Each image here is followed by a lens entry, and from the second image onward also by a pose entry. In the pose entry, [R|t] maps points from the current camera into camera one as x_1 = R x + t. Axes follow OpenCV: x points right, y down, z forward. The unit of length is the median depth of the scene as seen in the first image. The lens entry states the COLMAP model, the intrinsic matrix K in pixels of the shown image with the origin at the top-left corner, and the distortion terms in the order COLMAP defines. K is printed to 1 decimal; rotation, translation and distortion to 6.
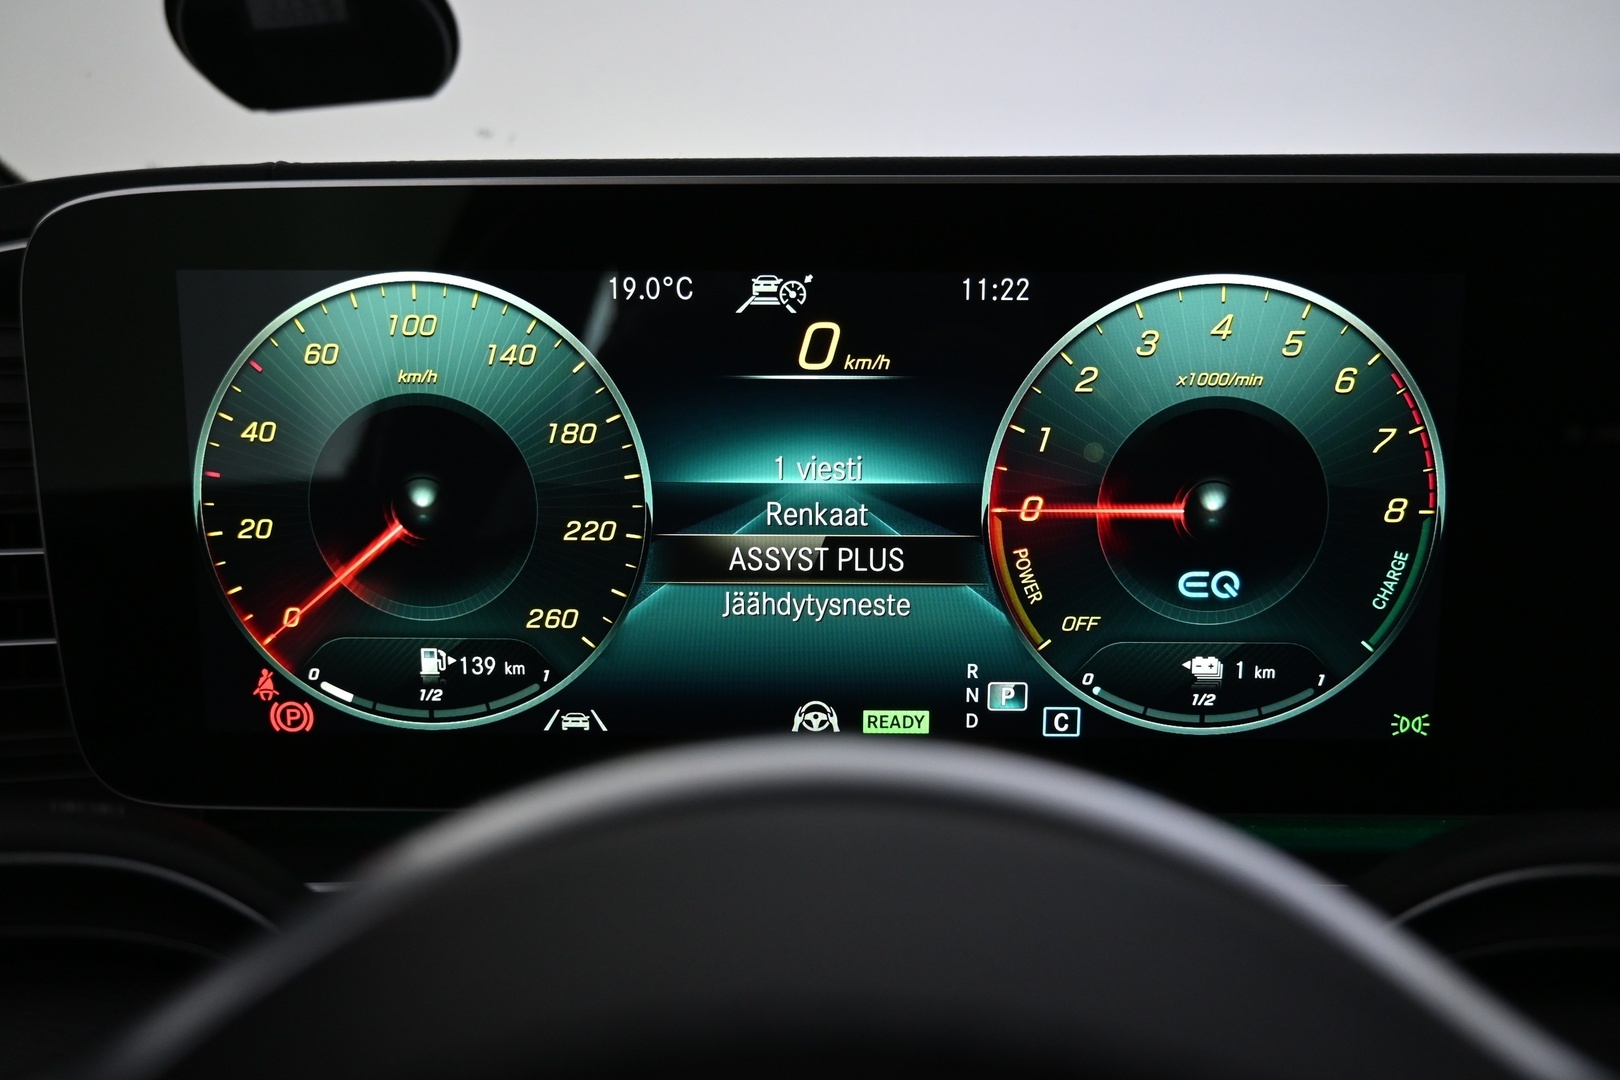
lens RADIAL K [[1147.3, 0, 821.3], [0, 1147.3, 539.9], [0, 0, 1]] dist [0.012388, 0.001410]
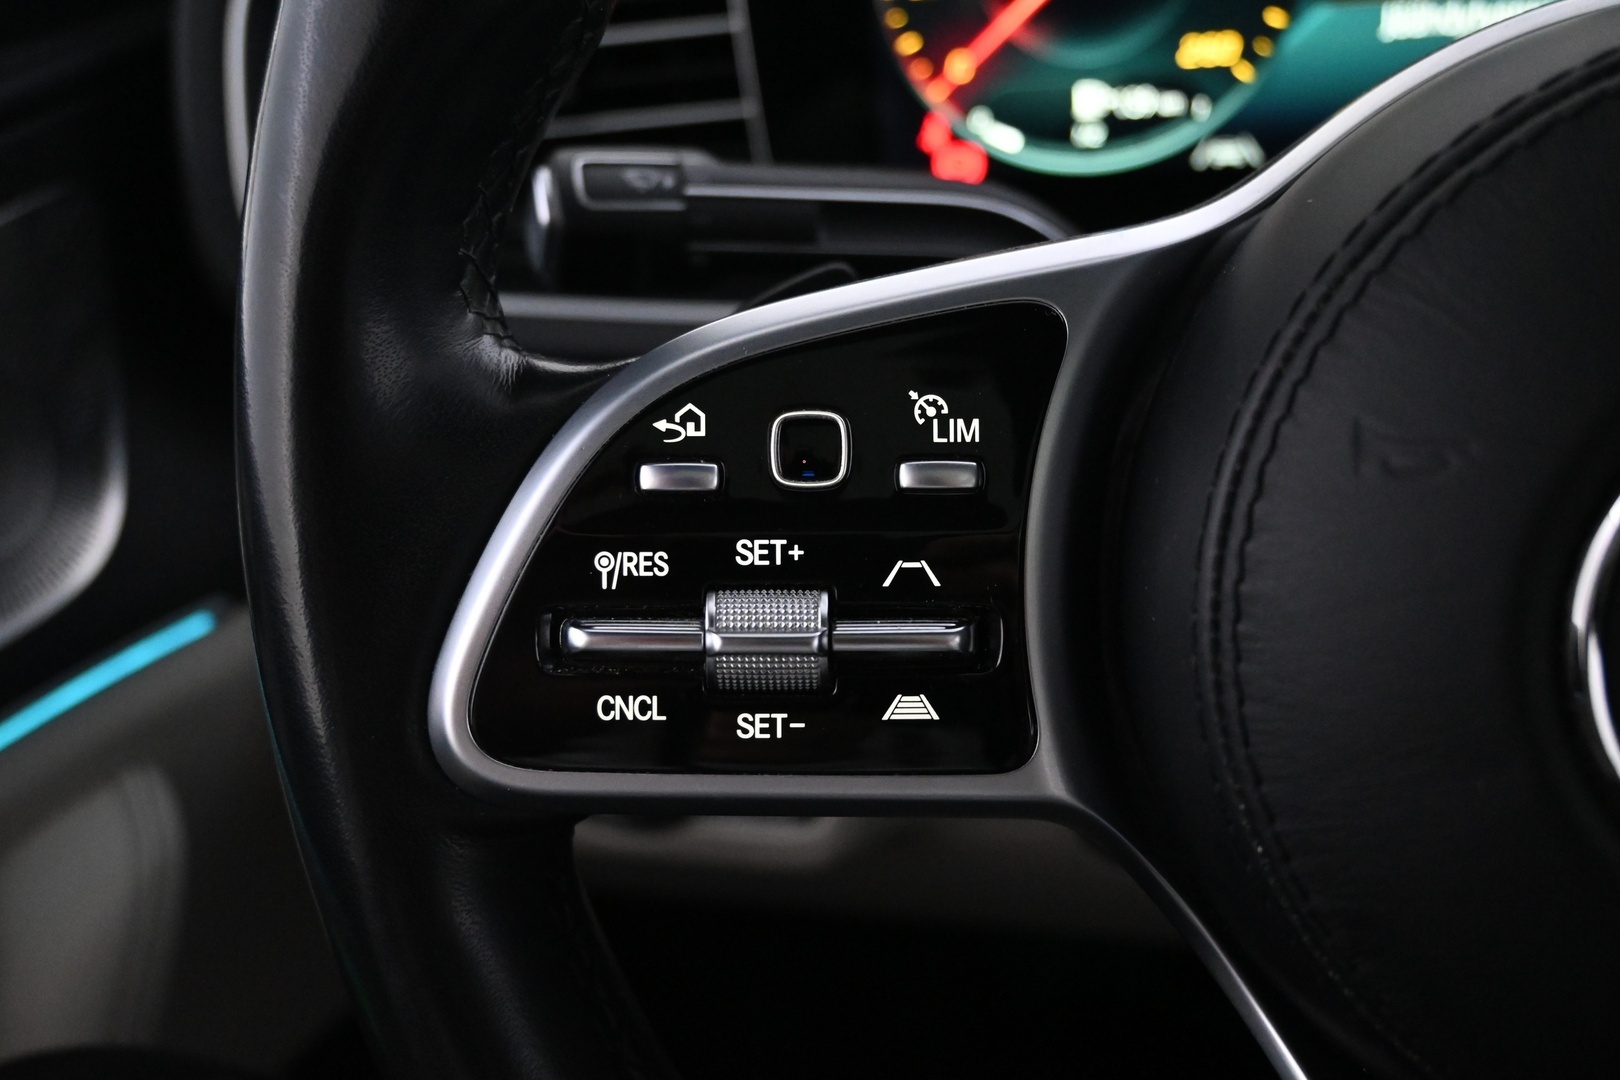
lens RADIAL K [[1477.2, 0, 807.1], [0, 1477.2, 535.9], [0, 0, 1]] dist [0.012827, 0.000000]
pose [[0.968495, 0.007830, -0.248910, -0.253501], [0.064006, 0.958103, 0.279182, 0.094048], [0.240668, -0.286318, 0.927416, -0.455944]]
